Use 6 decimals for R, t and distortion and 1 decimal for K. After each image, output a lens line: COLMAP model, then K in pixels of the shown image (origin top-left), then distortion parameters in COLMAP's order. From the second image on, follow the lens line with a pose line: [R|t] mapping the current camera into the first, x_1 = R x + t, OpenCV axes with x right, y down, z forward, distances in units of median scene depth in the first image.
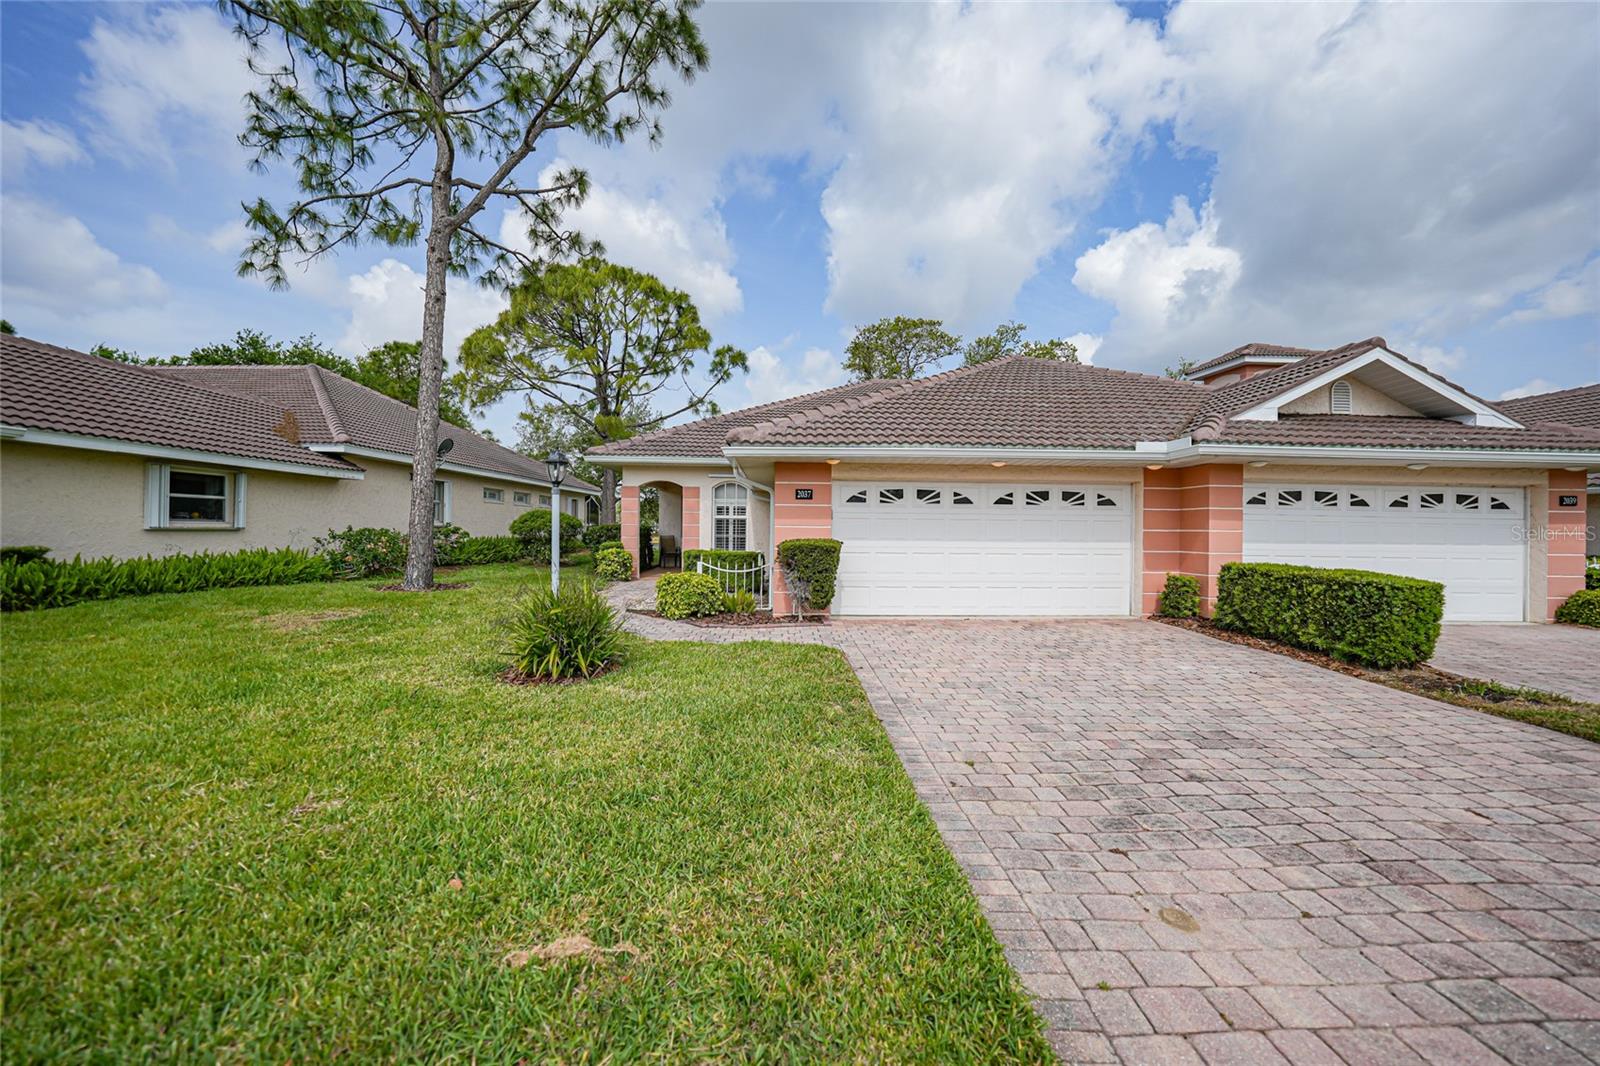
lens RADIAL K [[569.0, 0, 800.0], [0, 569.0, 533.0], [0, 0, 1]] dist [-0.027384, 0.006853]
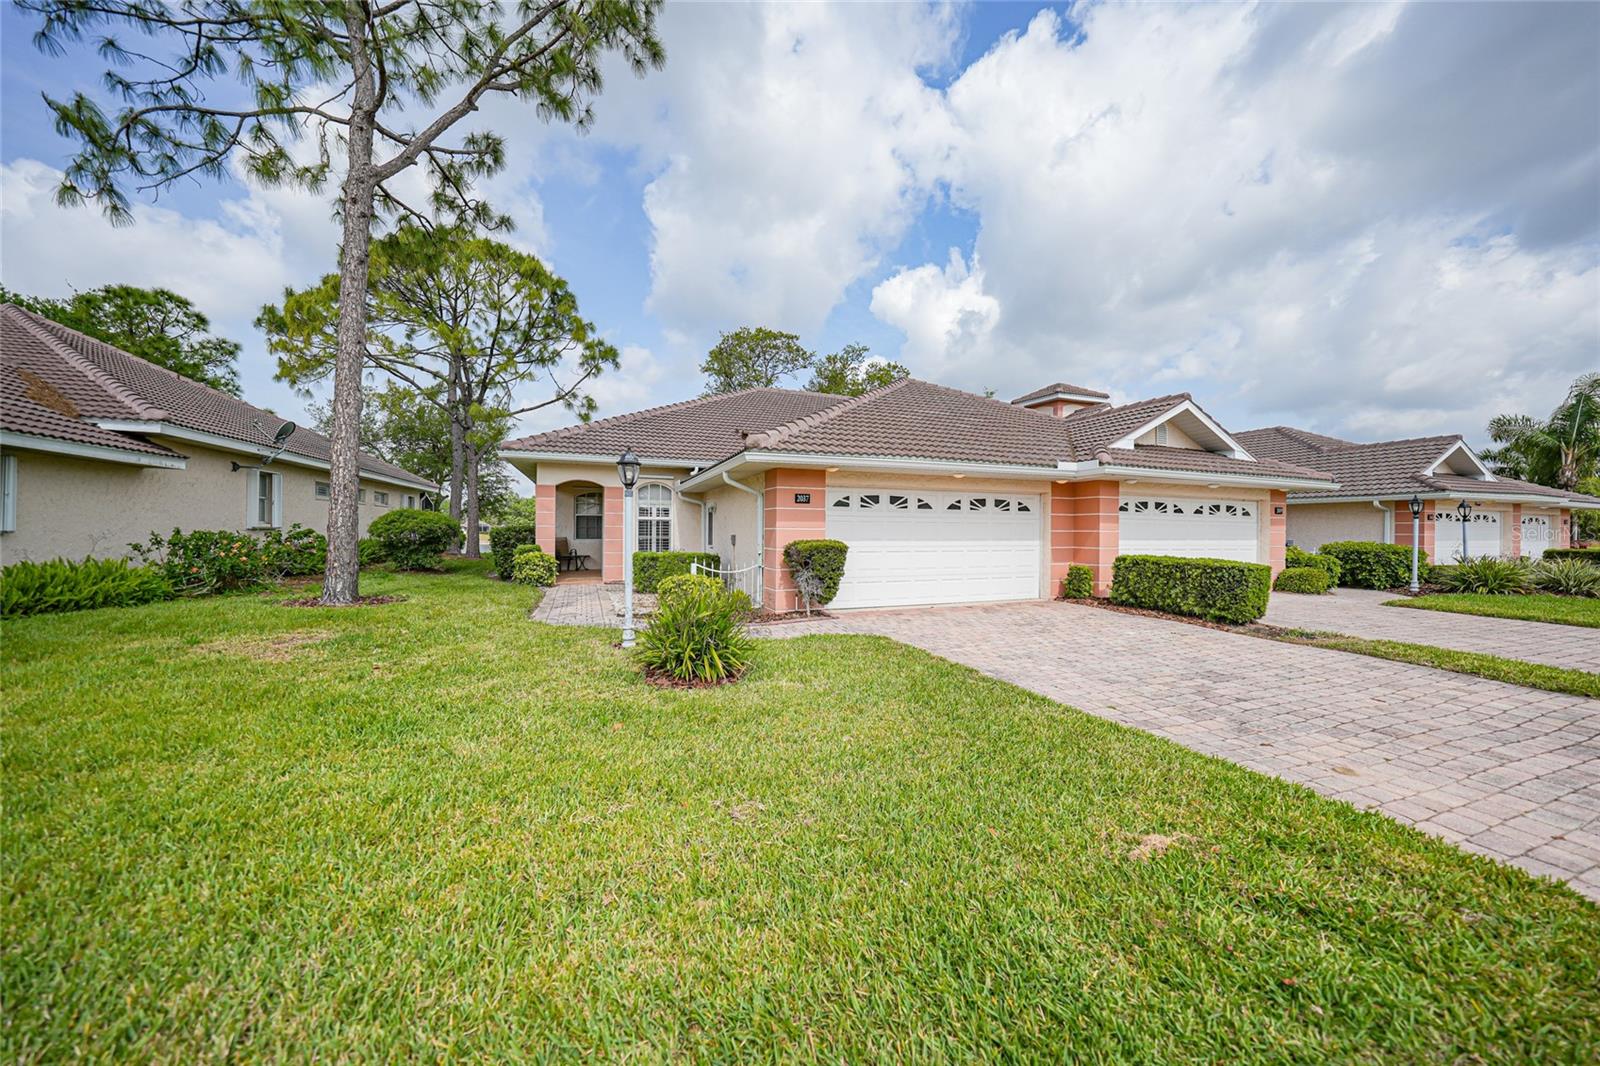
lens RADIAL K [[557.5, 0, 800.0], [0, 557.5, 533.0], [0, 0, 1]] dist [-0.026526, 0.007084]
pose [[0.945279, -0.005026, 0.326223, -0.325349], [0.004938, 0.999987, 0.001097, -0.004035], [-0.326224, 0.000574, 0.945292, 0.002441]]
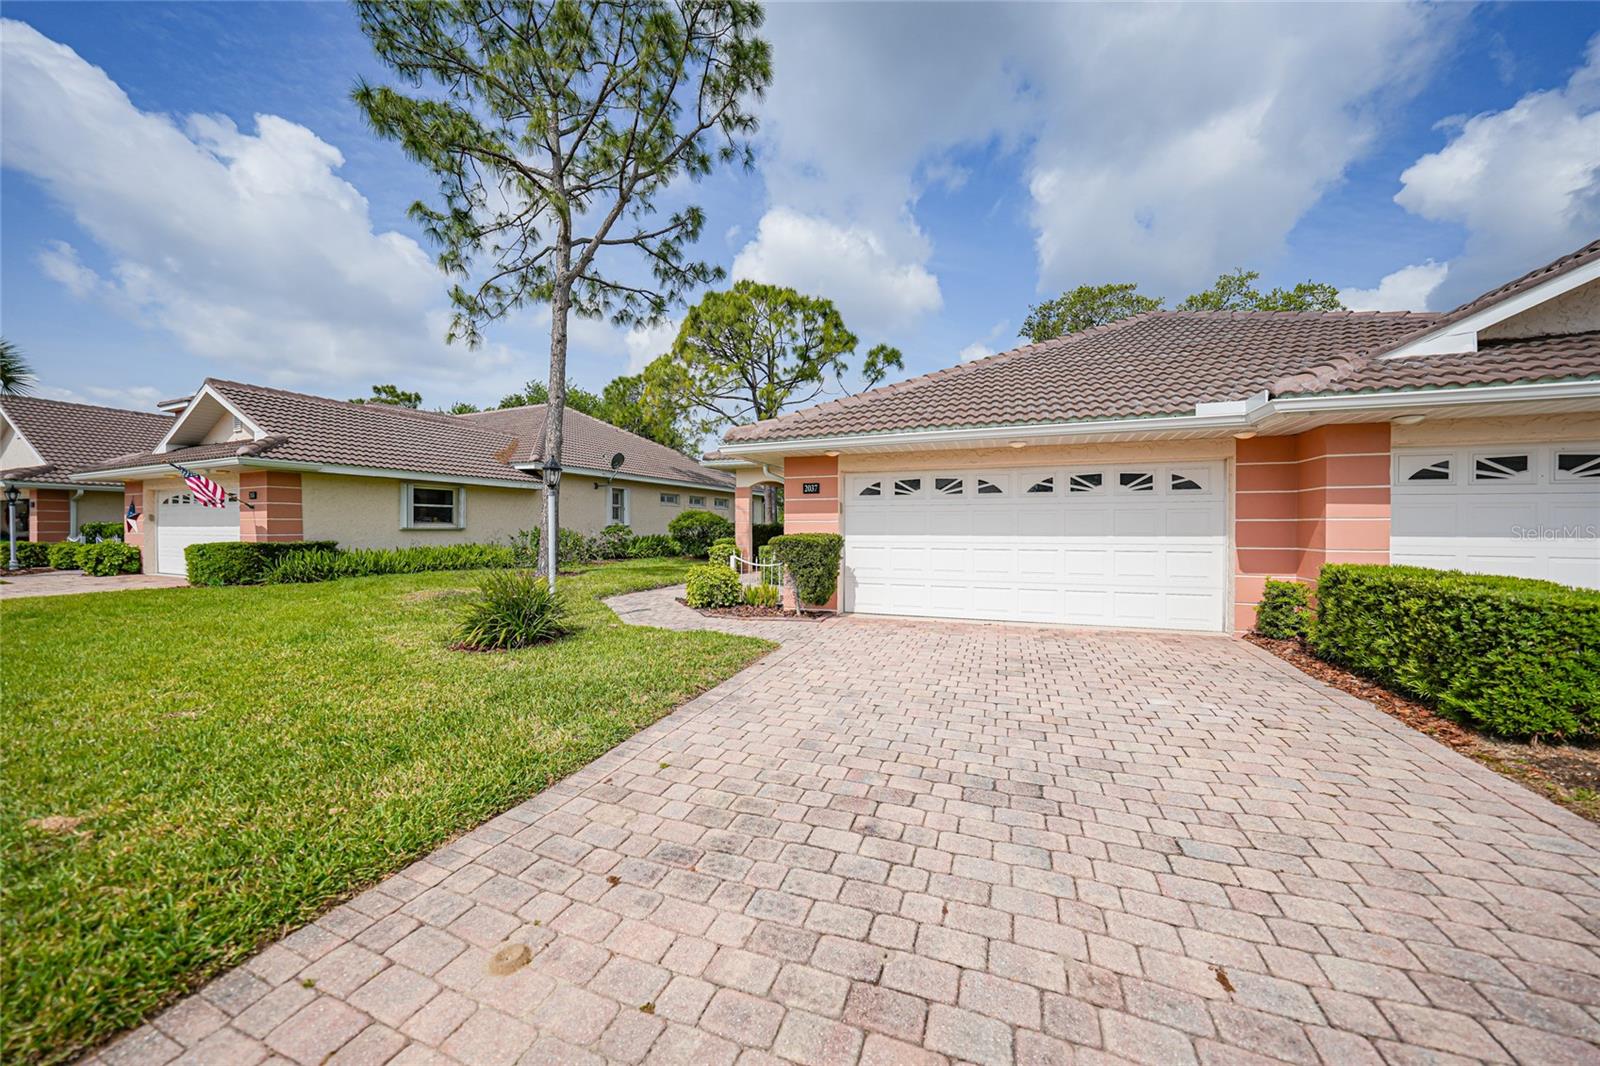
lens RADIAL K [[554.0, 0, 799.7], [0, 554.0, 537.4], [0, 0, 1]] dist [-0.027524, 0.006730]
pose [[0.922172, -0.002068, -0.386774, 0.342982], [0.006063, 0.999940, 0.009110, 0.007746], [0.386732, -0.010746, 0.922129, 0.096870]]
